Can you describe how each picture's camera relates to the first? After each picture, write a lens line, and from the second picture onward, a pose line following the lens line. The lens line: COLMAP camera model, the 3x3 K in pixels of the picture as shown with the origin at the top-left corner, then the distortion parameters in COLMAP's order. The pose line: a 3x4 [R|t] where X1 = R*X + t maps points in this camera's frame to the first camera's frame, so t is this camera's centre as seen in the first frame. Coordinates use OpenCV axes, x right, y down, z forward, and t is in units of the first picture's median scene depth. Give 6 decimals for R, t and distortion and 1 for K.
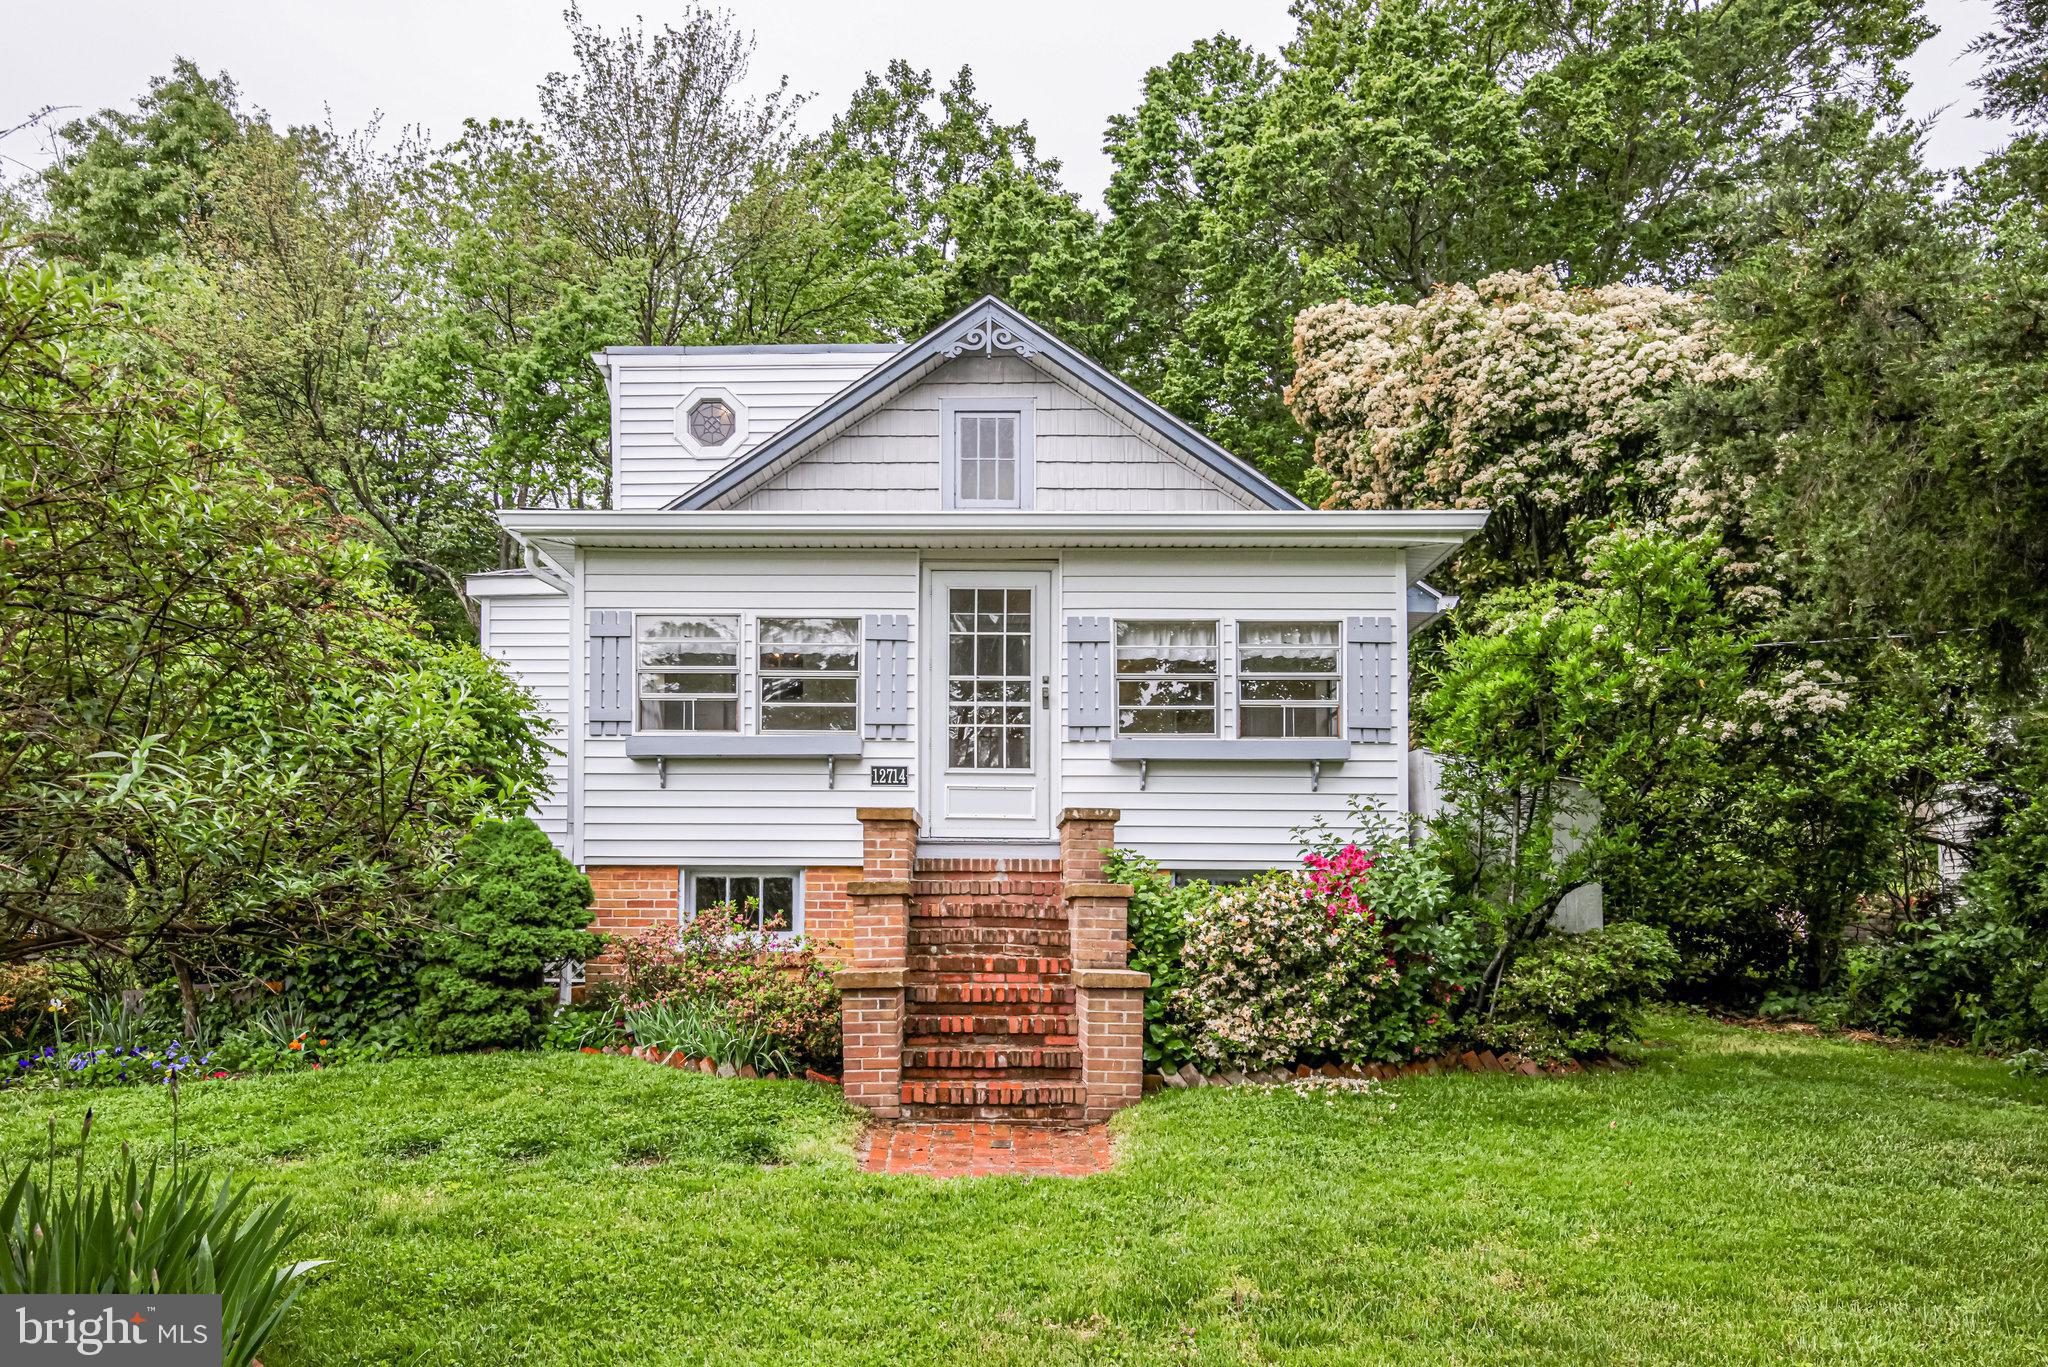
lens RADIAL K [[1508.5, 0, 1024.0], [0, 1508.5, 683.5], [0, 0, 1]] dist [0.036059, -0.000510]
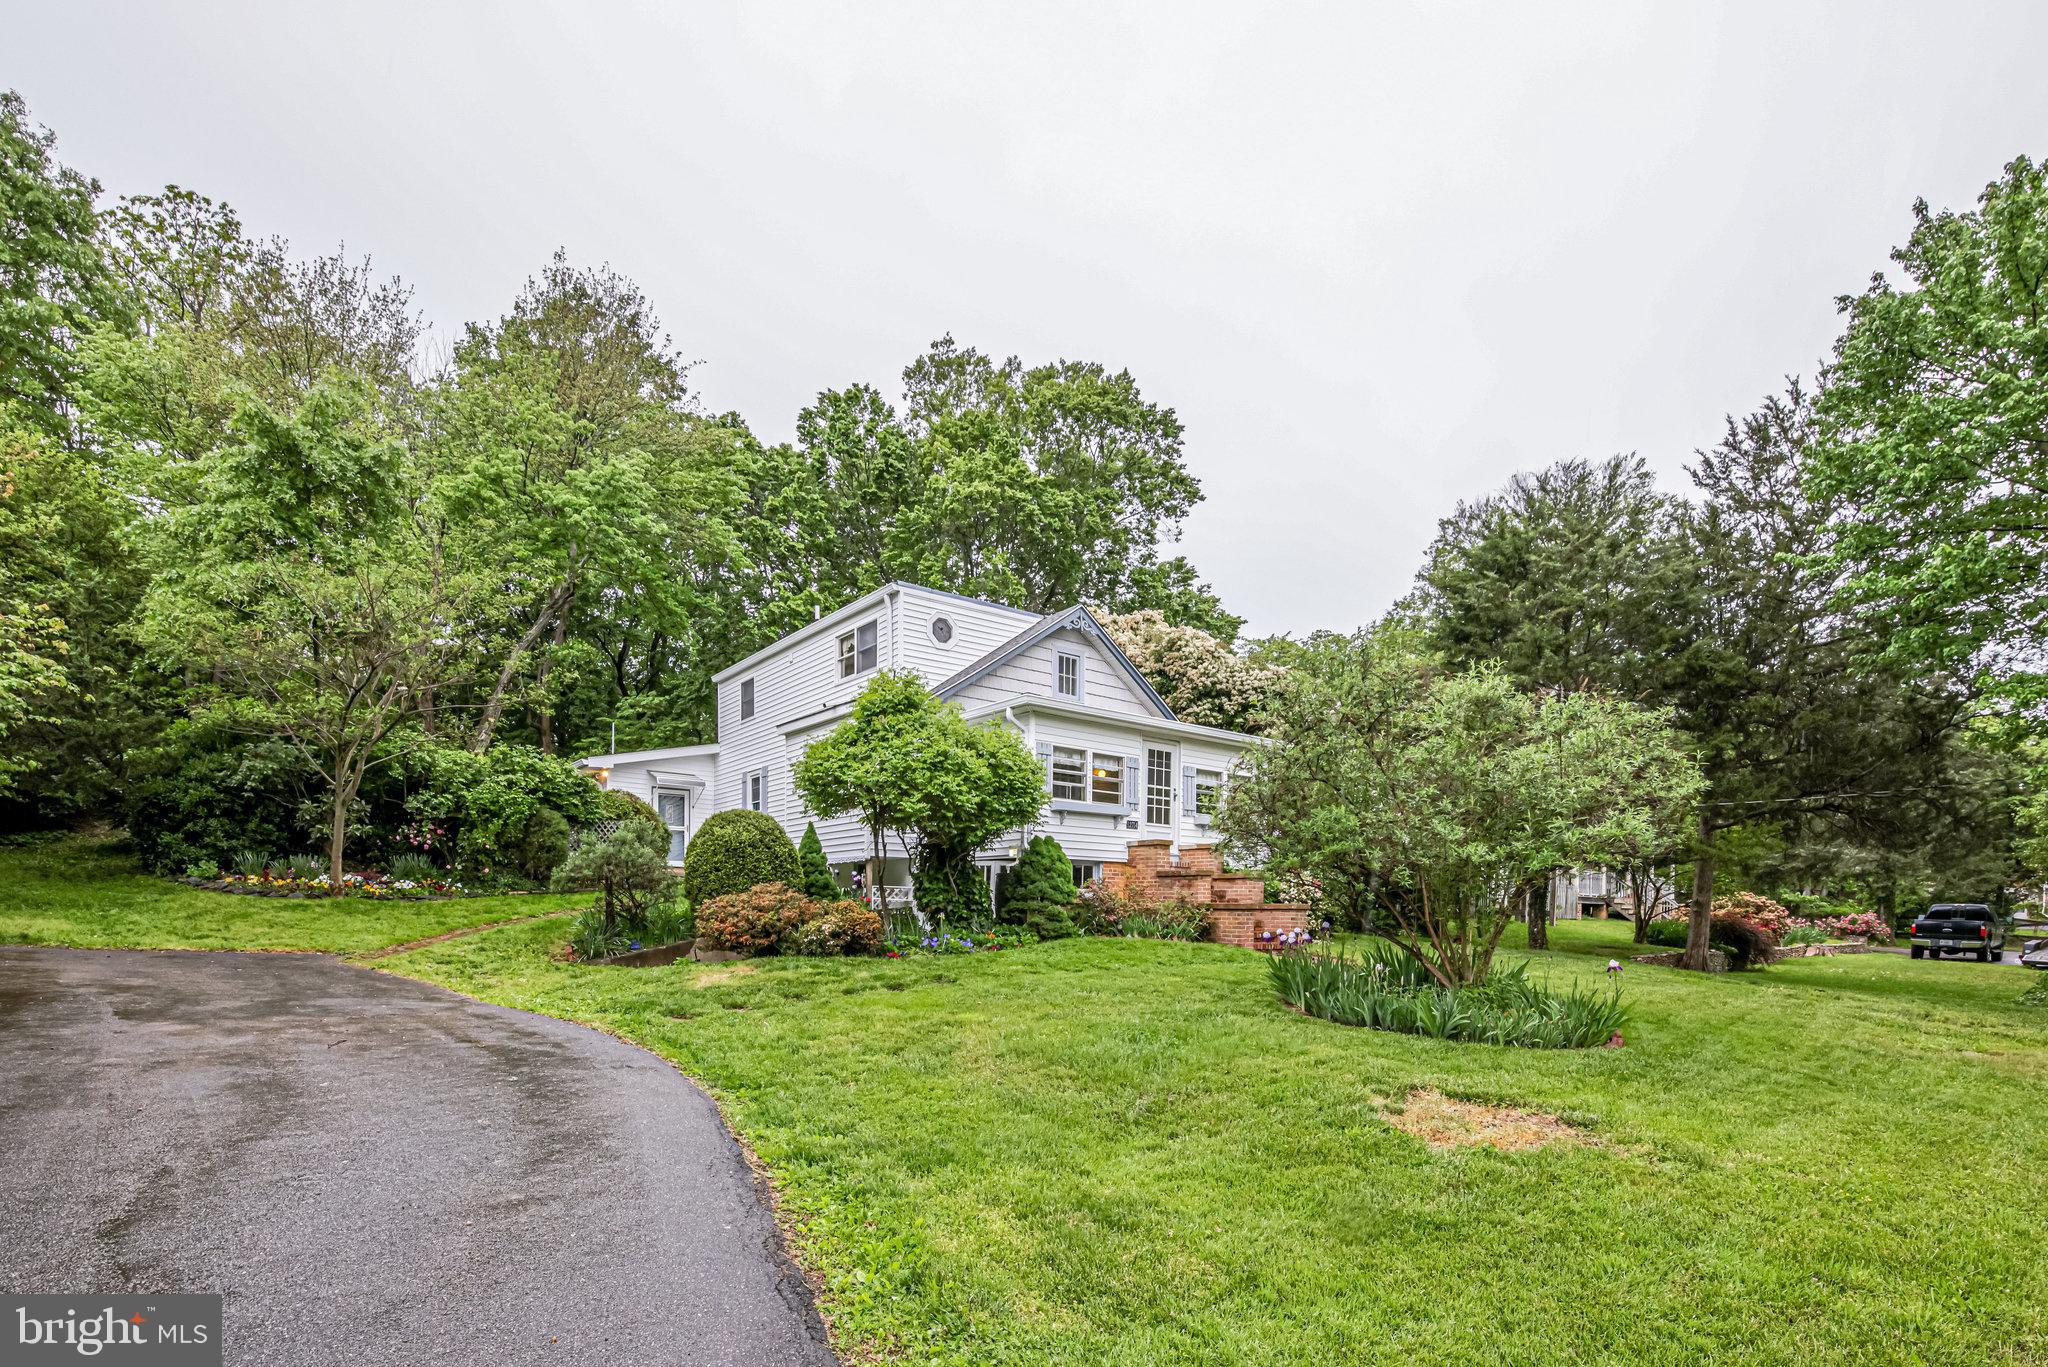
lens RADIAL K [[963.8, 0, 1058.3], [0, 963.8, 681.4], [0, 0, 1]] dist [-0.000327, 0.000053]
pose [[0.768402, 0.155253, 0.620850, -1.171680], [-0.125086, 0.987851, -0.092213, -0.008391], [-0.627624, -0.006803, 0.778487, -0.124889]]
